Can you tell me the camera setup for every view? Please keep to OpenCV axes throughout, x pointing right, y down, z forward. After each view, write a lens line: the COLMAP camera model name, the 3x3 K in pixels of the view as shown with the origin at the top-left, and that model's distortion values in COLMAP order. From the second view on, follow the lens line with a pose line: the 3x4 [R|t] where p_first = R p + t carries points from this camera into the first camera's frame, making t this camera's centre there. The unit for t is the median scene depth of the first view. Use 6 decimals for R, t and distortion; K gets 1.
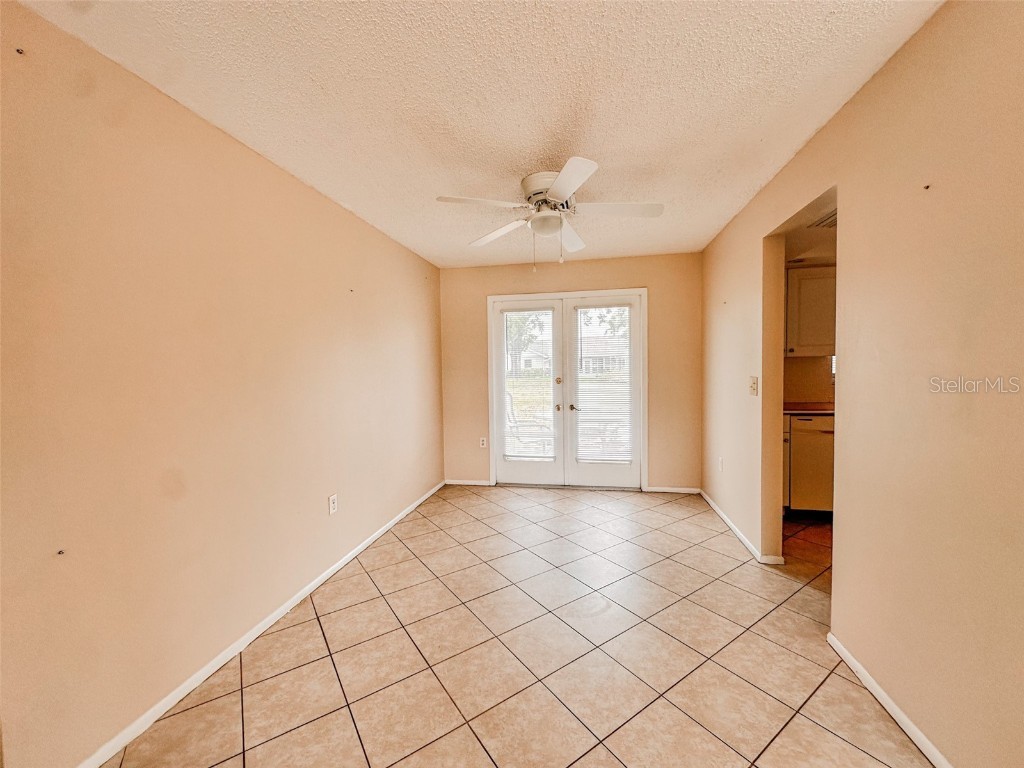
lens RADIAL K [[412.9, 0, 512.0], [0, 412.9, 384.0], [0, 0, 1]] dist [-0.004036, 0.000273]
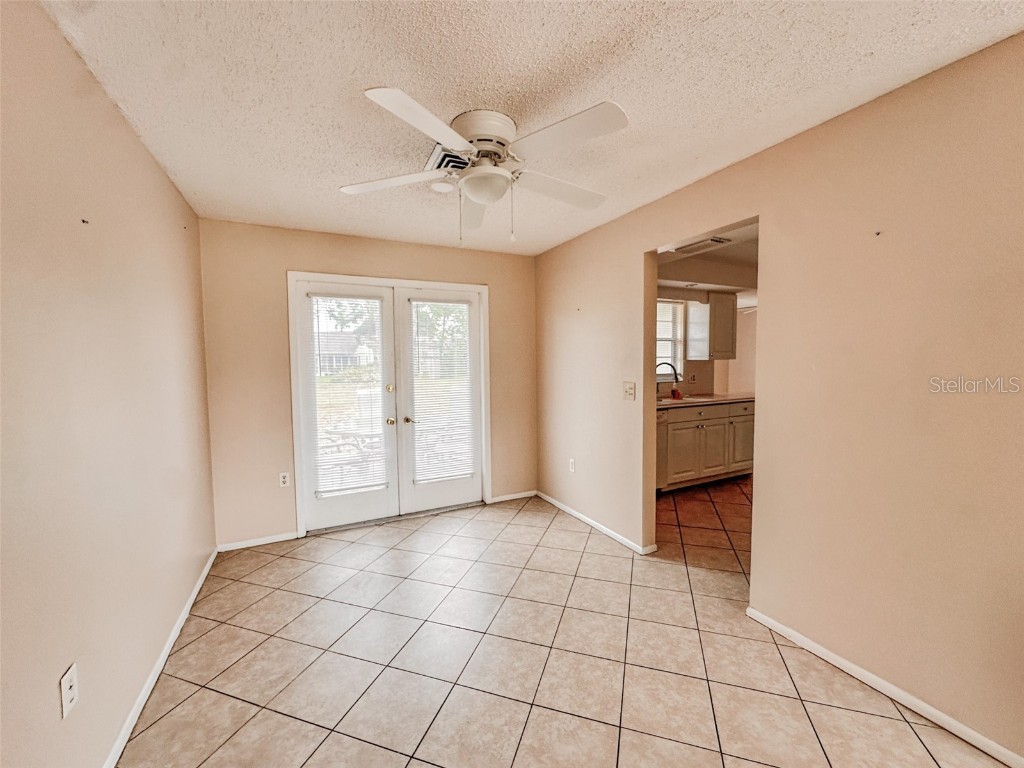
lens RADIAL K [[412.9, 0, 512.0], [0, 412.9, 384.0], [0, 0, 1]] dist [-0.004036, 0.000273]
pose [[0.792567, -0.026291, 0.609217, -0.198864], [0.022998, 0.999648, 0.013221, -0.022392], [-0.609350, 0.003532, 0.792893, 0.222921]]
